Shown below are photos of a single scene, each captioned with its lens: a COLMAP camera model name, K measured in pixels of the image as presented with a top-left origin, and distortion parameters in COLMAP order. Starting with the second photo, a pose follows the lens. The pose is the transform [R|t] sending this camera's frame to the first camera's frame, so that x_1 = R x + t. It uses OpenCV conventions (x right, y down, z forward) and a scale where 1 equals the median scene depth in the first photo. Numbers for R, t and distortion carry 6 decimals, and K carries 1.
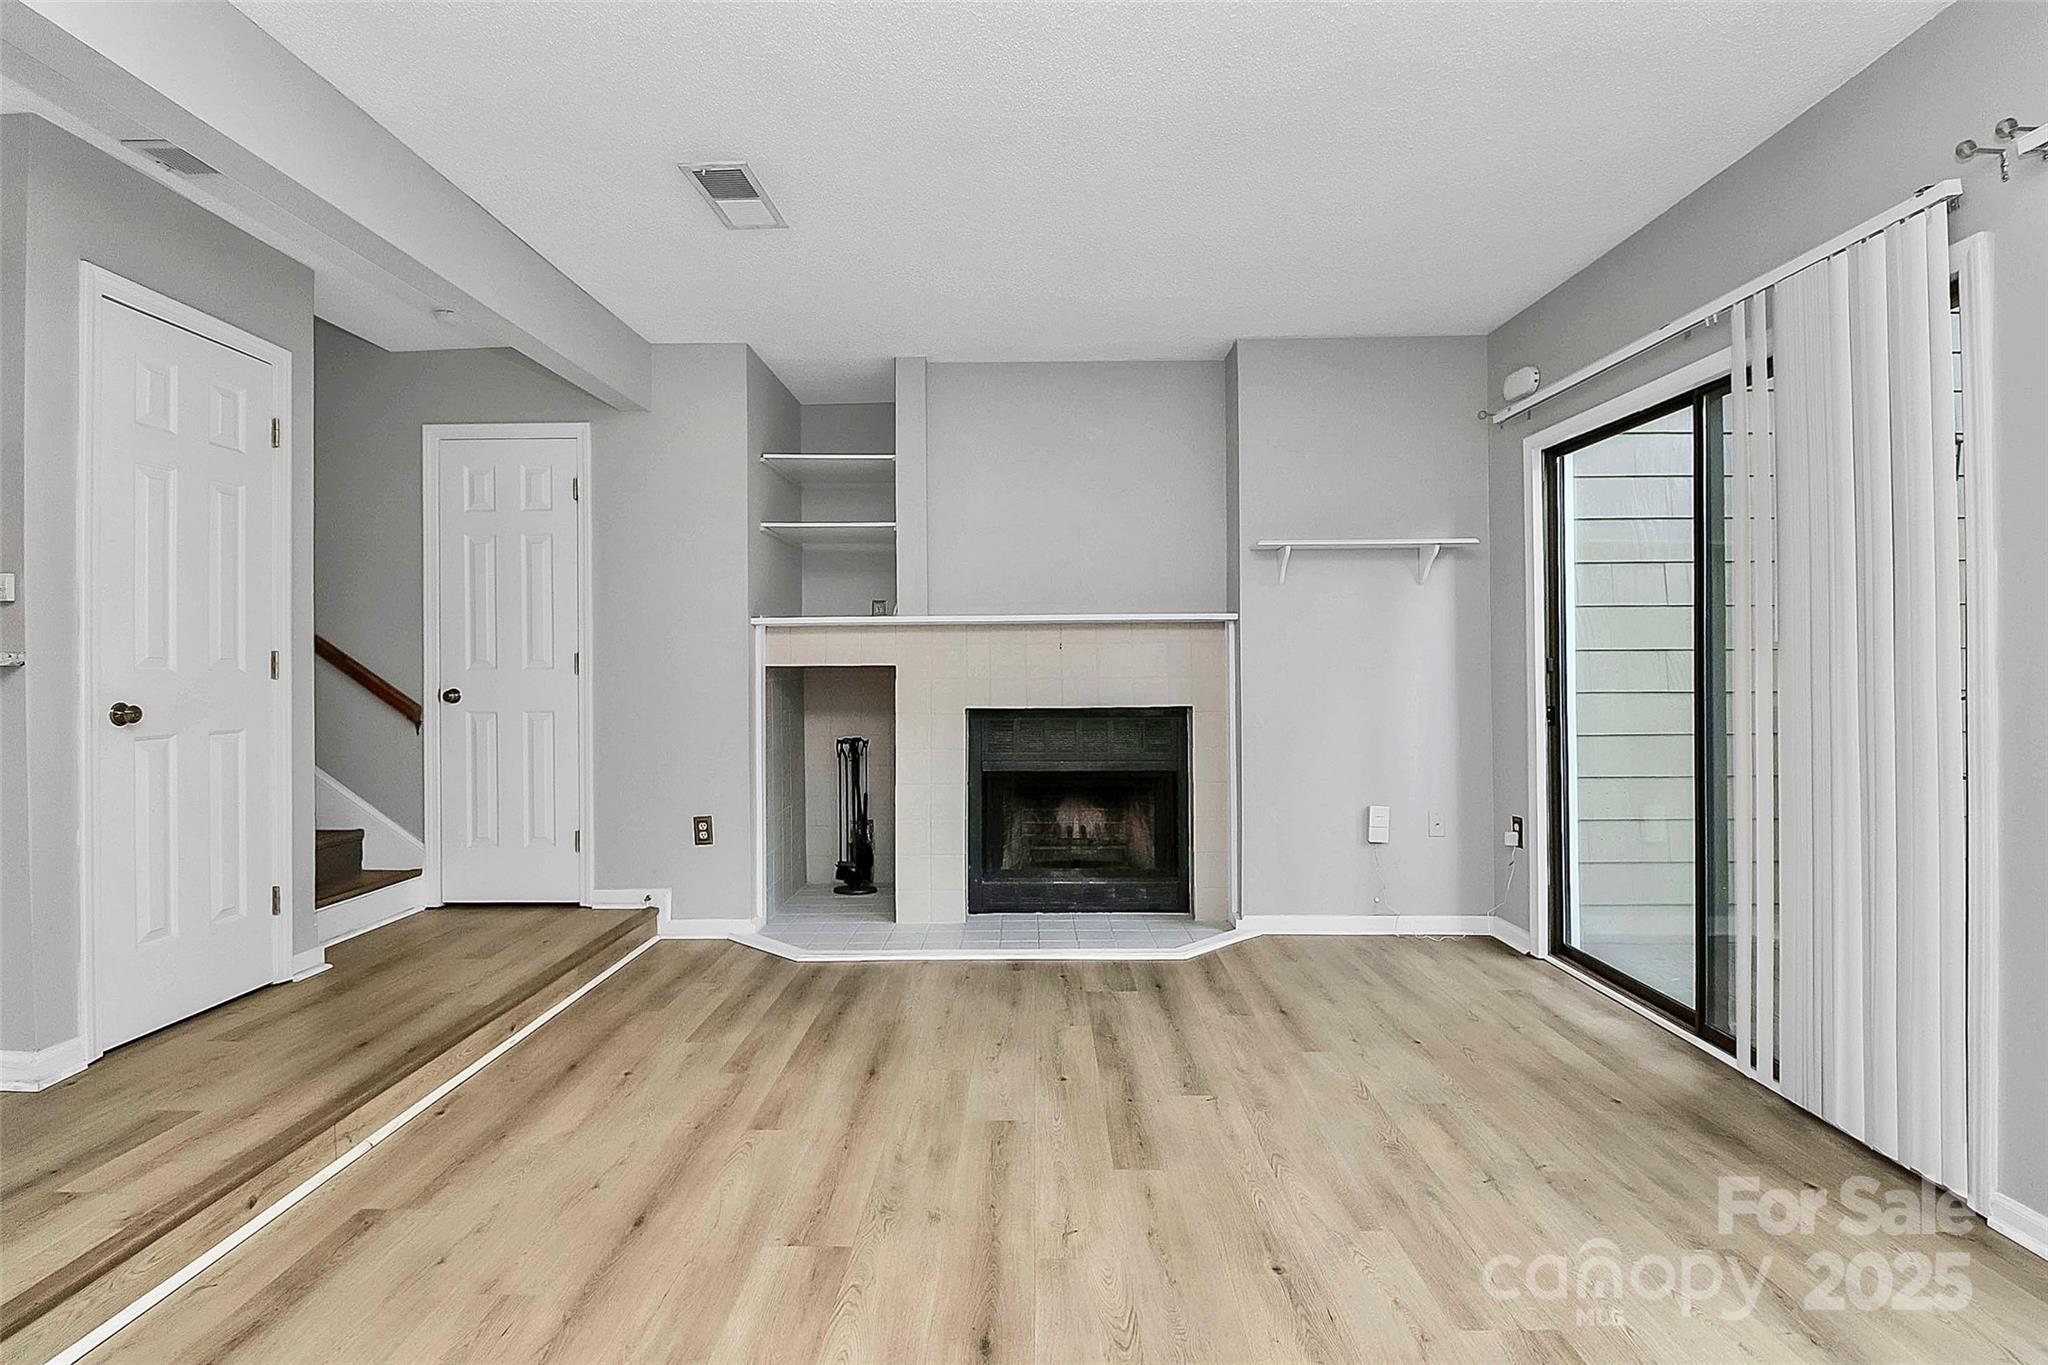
lens RADIAL K [[989.3, 0, 993.3], [0, 989.3, 668.9], [0, 0, 1]] dist [-0.002221, -0.010889]
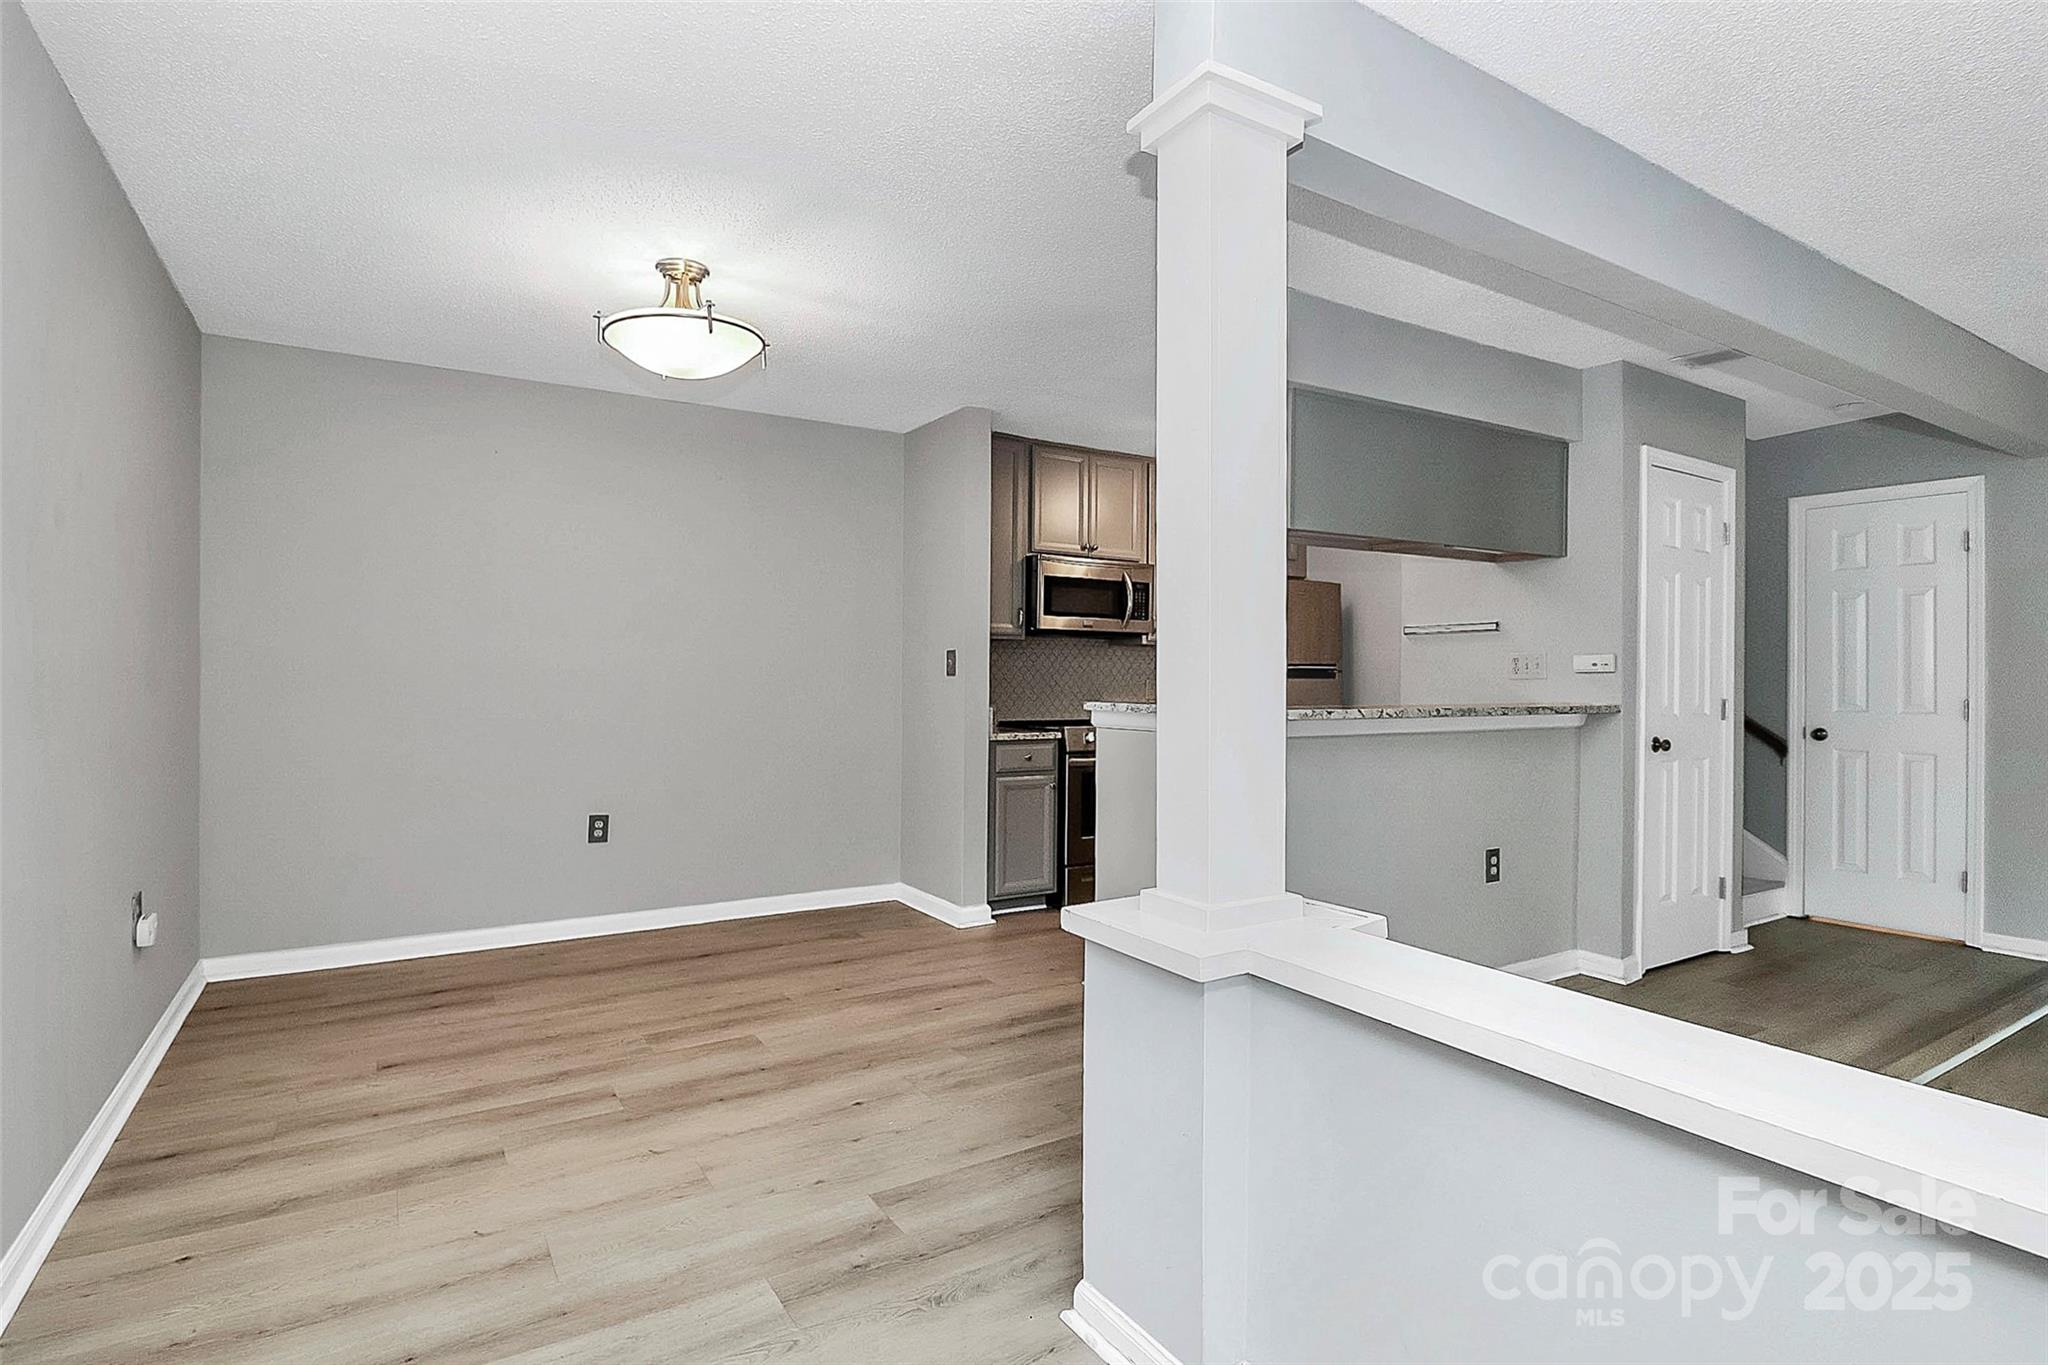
lens RADIAL K [[989.3, 0, 1052.5], [0, 989.3, 671.0], [0, 0, 1]] dist [-0.002221, -0.010889]
pose [[0.558919, 0.001714, -0.829220, -0.116325], [-0.011844, 0.999912, -0.005917, -0.031131], [0.829138, 0.013128, 0.558890, -0.407077]]
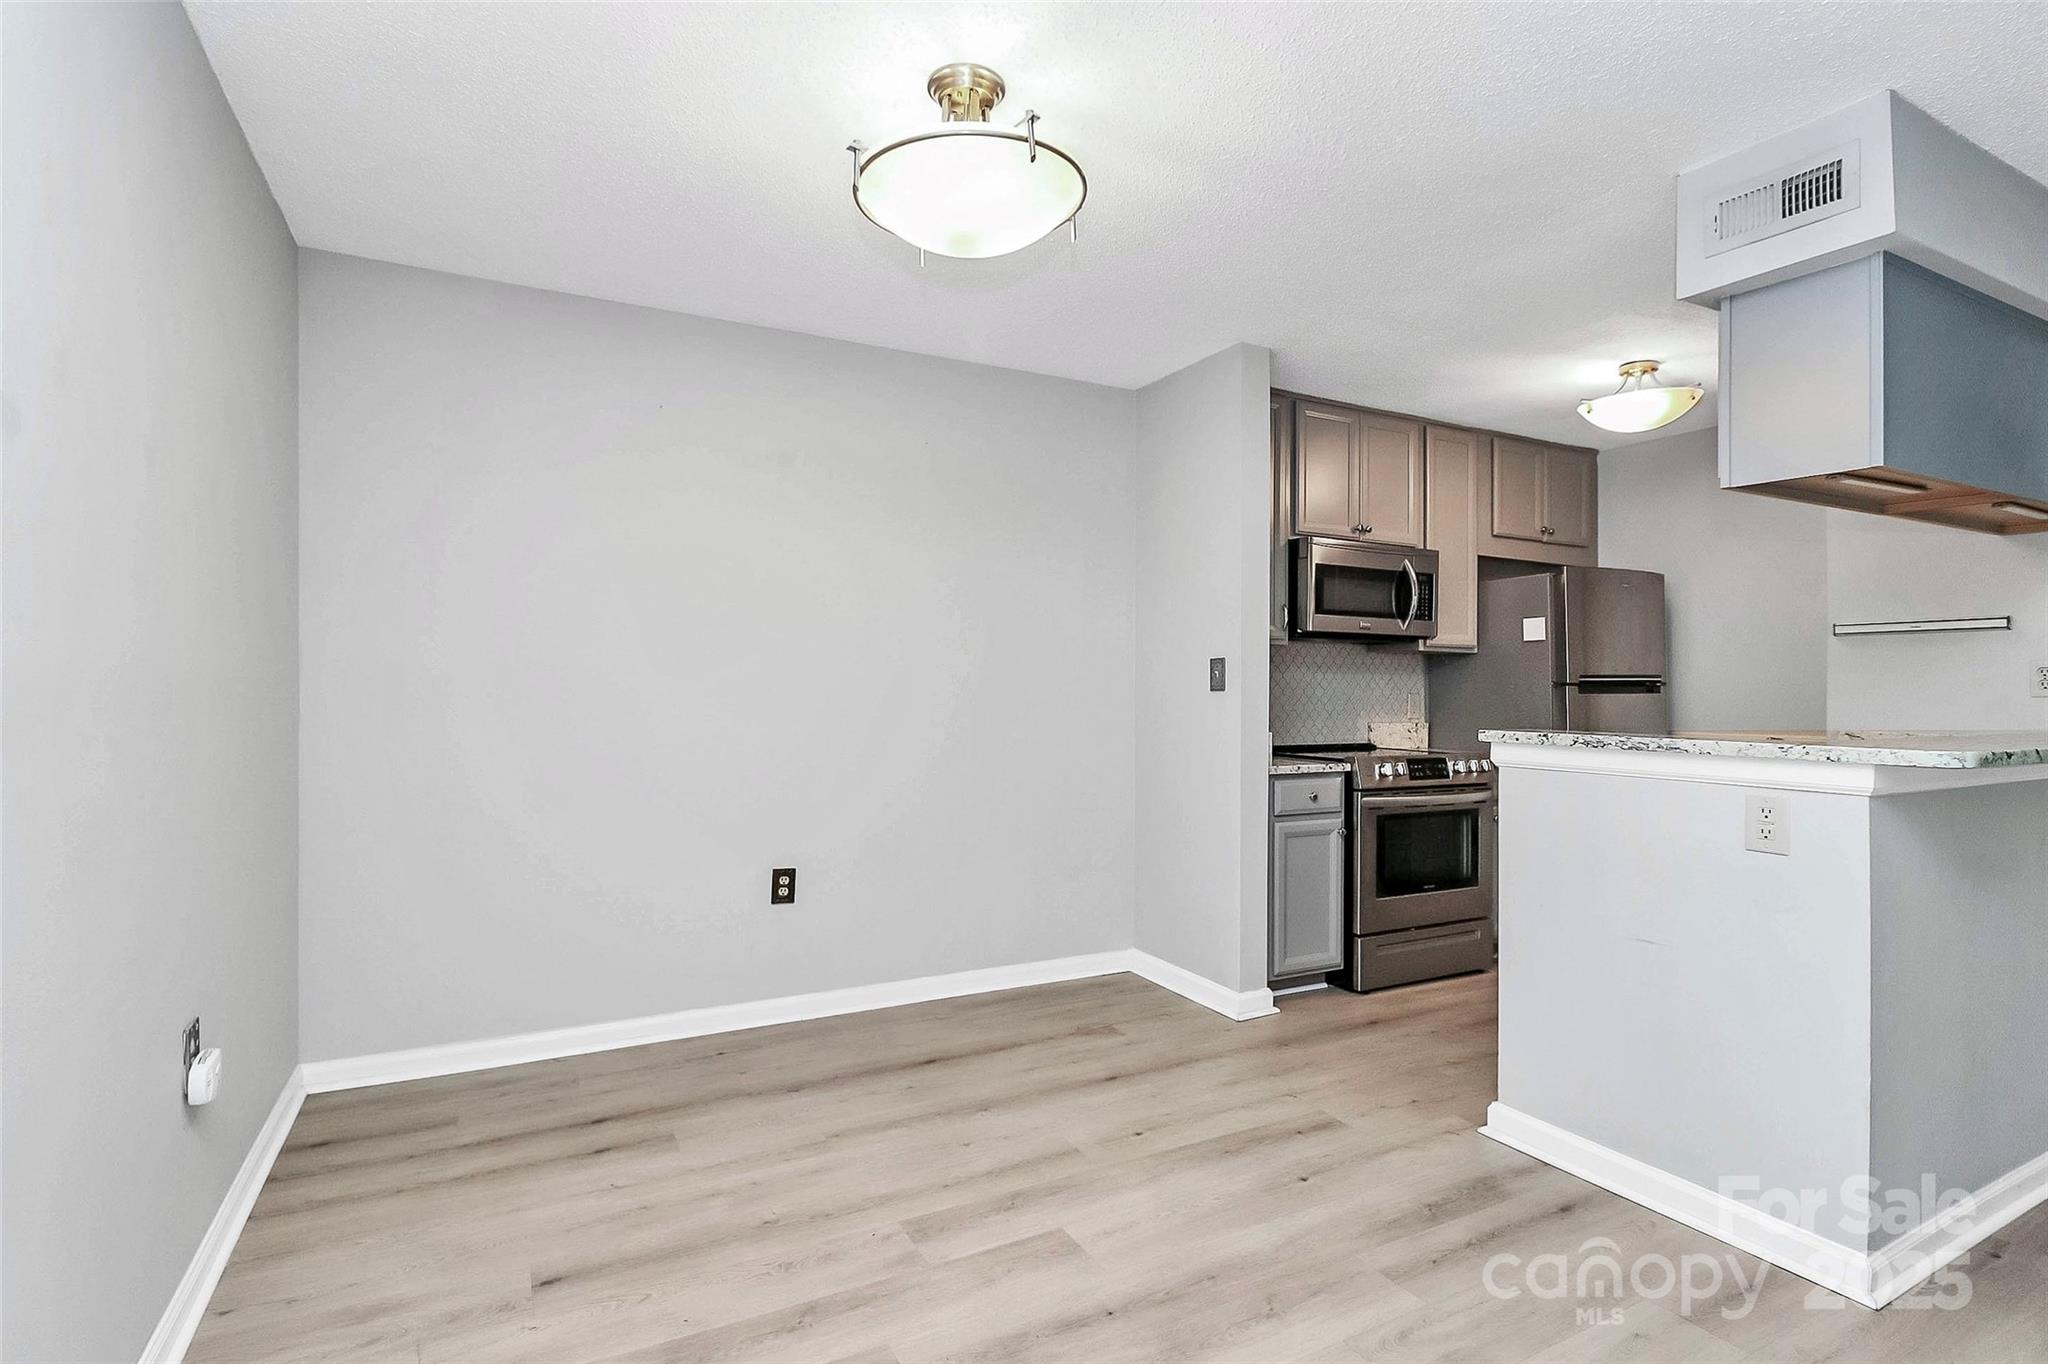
lens RADIAL K [[989.3, 0, 1062.3], [0, 989.3, 679.6], [0, 0, 1]] dist [-0.002221, -0.010889]
pose [[0.492157, 0.002450, -0.870503, -0.446238], [-0.011184, 0.999931, -0.003509, -0.037029], [0.870434, 0.011463, 0.492151, -0.425511]]
